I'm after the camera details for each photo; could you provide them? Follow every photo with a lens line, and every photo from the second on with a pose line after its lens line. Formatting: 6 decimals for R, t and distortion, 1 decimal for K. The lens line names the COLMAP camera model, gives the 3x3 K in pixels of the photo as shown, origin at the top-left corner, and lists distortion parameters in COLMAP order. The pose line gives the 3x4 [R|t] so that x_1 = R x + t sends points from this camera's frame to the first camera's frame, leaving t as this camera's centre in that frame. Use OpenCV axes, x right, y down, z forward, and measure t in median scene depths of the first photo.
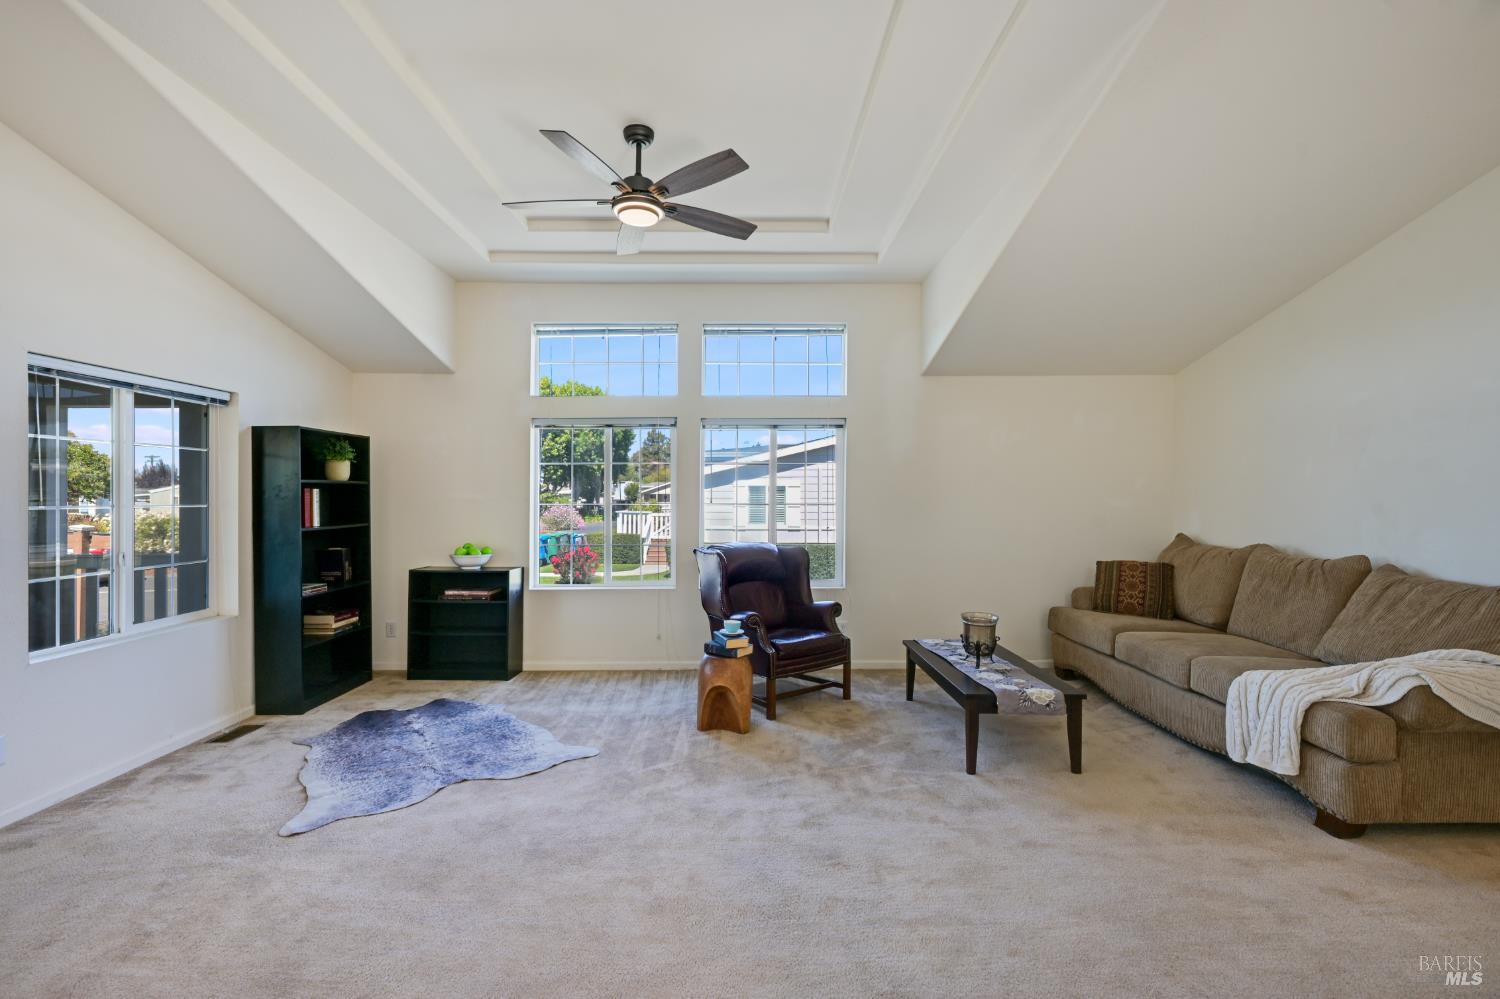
lens RADIAL K [[652.5, 0, 750.0], [0, 652.5, 499.5], [0, 0, 1]] dist [0.001329, 0.000273]
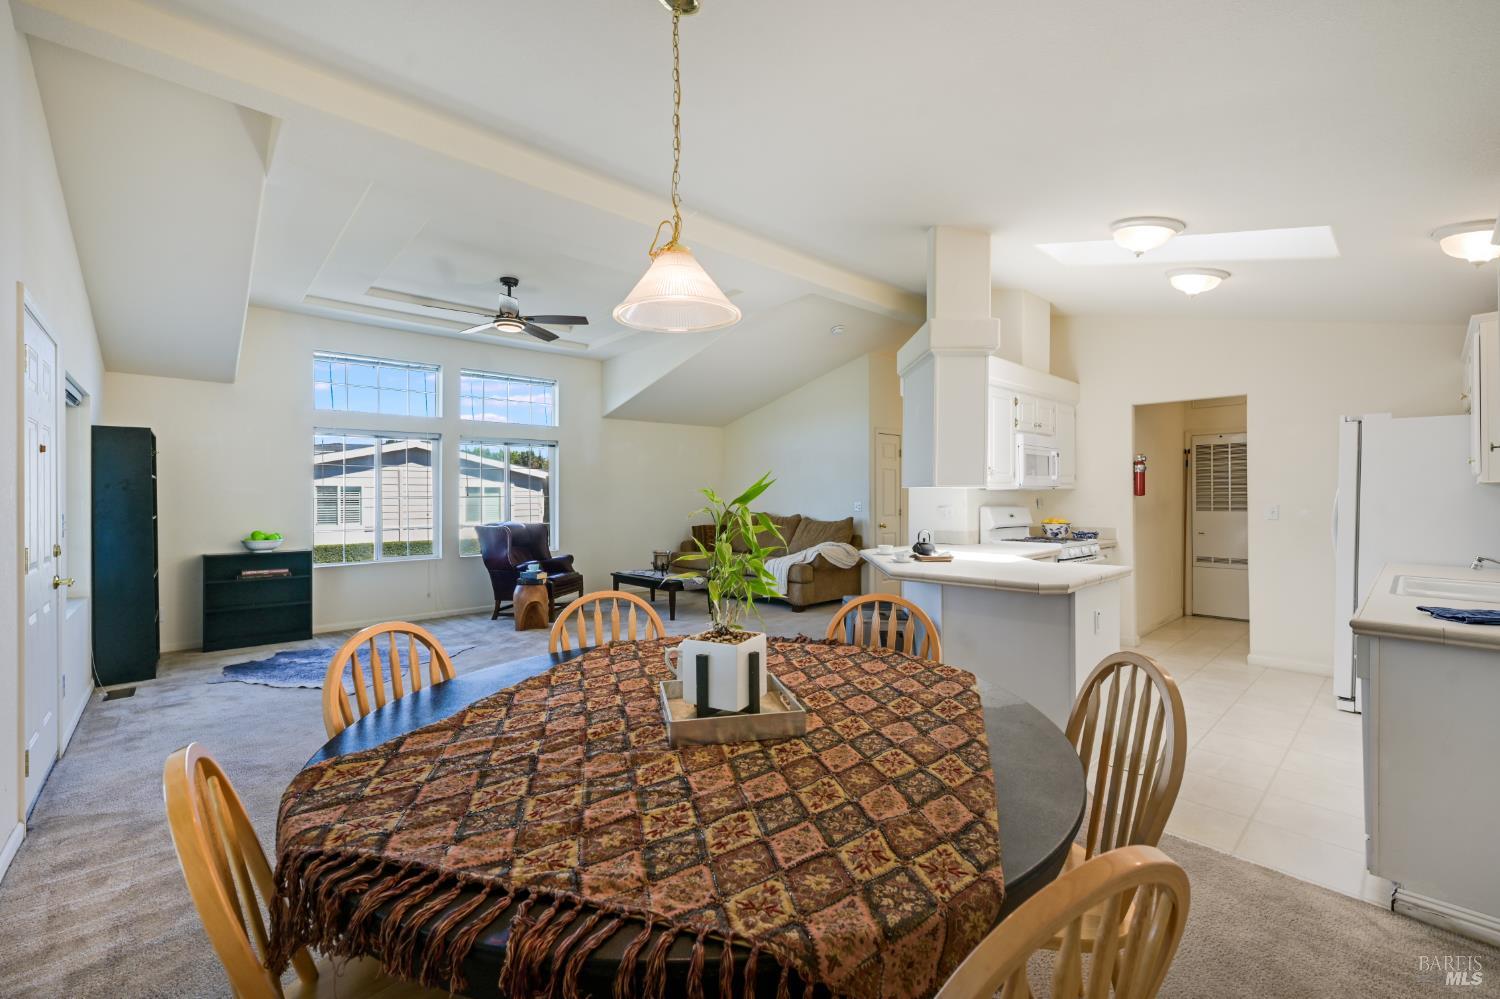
lens RADIAL K [[625.9, 0, 750.0], [0, 625.9, 499.5], [0, 0, 1]] dist [-0.000579, 0.000105]
pose [[0.748247, -0.007914, 0.663373, -0.691533], [0.009842, 0.999951, 0.000828, 0.024863], [-0.663347, 0.005909, 0.748288, -0.582001]]
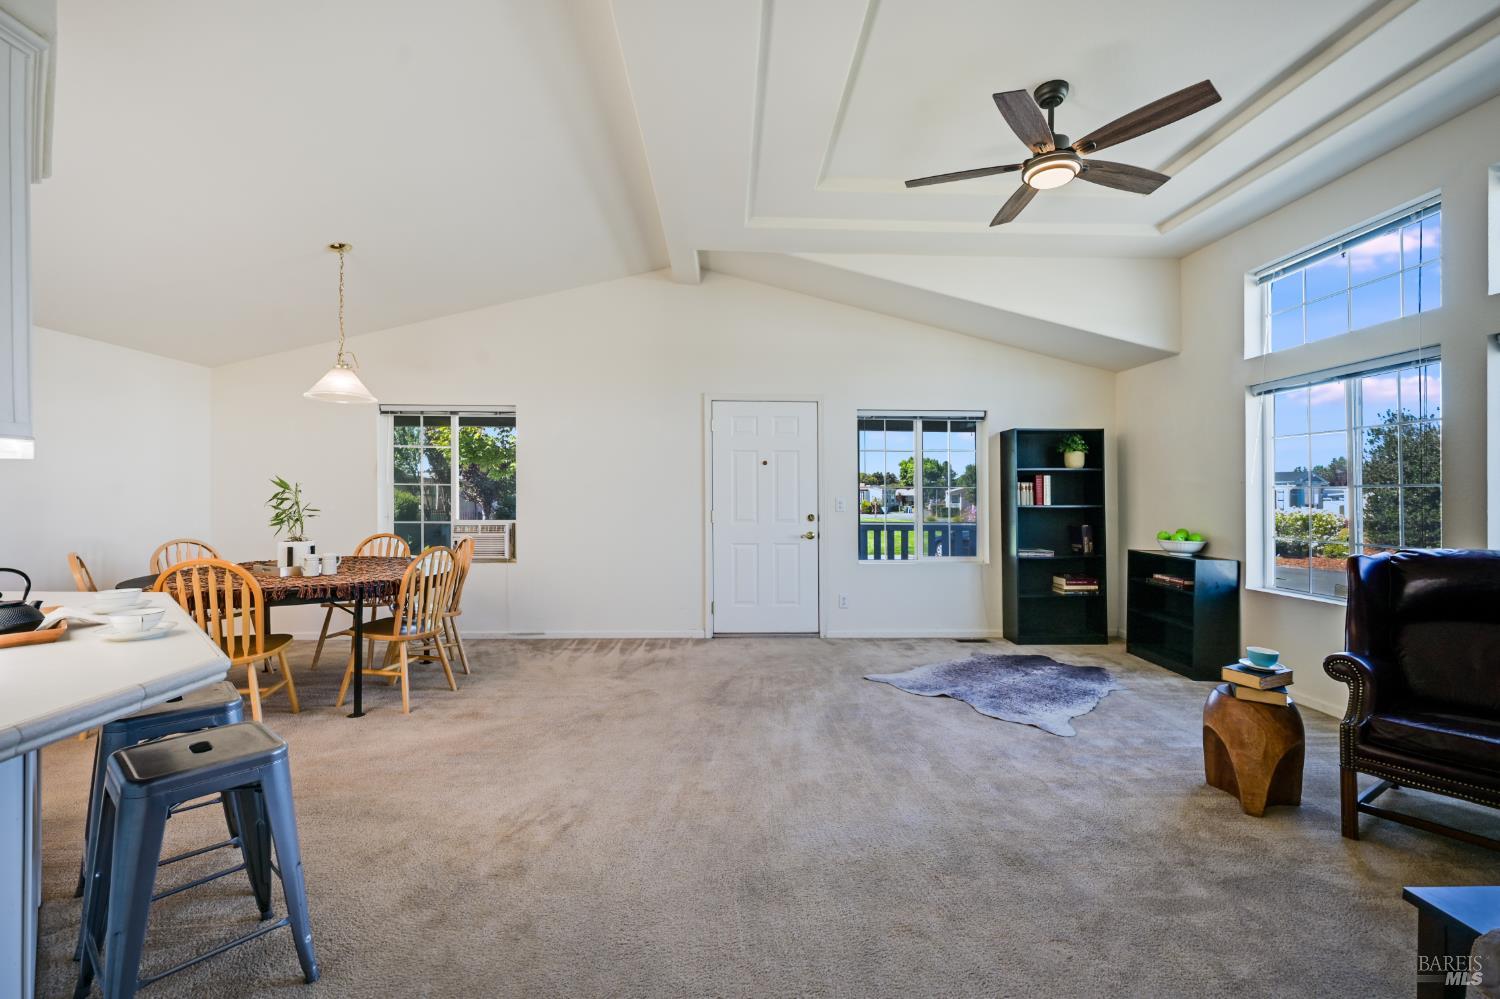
lens RADIAL K [[625.9, 0, 750.0], [0, 625.9, 499.5], [0, 0, 1]] dist [-0.000579, 0.000105]
pose [[0.023137, 0.008425, -0.999697, 0.631474], [-0.008344, 0.999931, 0.008234, 0.029281], [0.999697, 0.008151, 0.023206, 0.463166]]
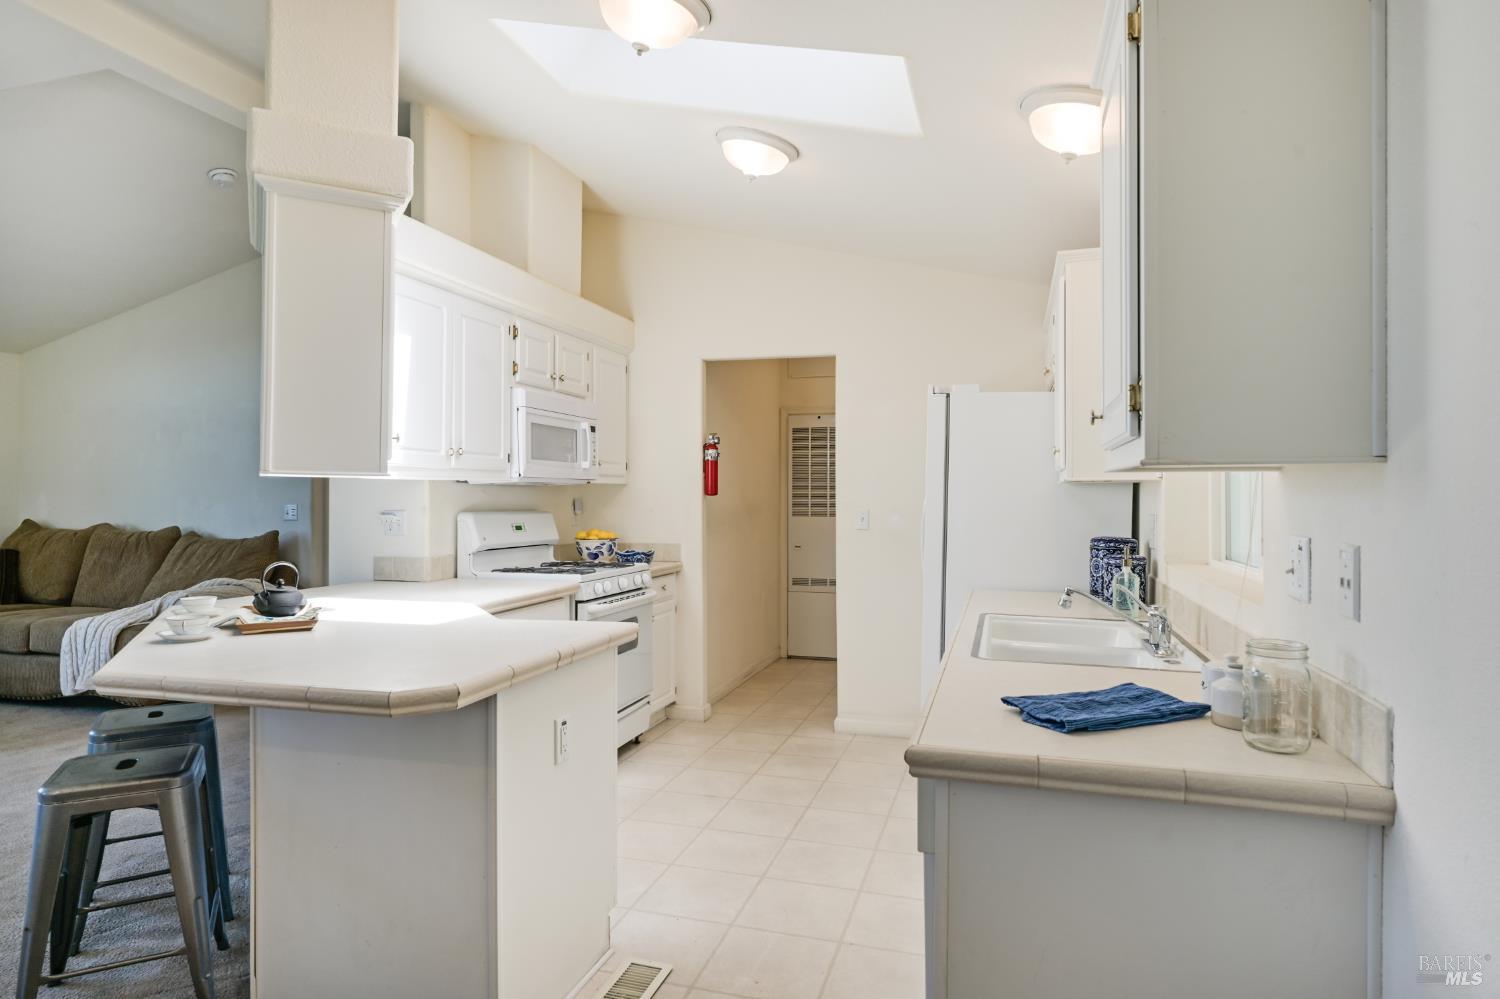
lens RADIAL K [[861.3, 0, 768.1], [0, 861.3, 498.1], [0, 0, 1]] dist [-0.006345, -0.001017]
pose [[0.291524, -0.005117, 0.956550, -0.321285], [0.003791, 0.999984, 0.004194, 0.025197], [-0.956556, 0.002404, 0.291538, -0.572336]]
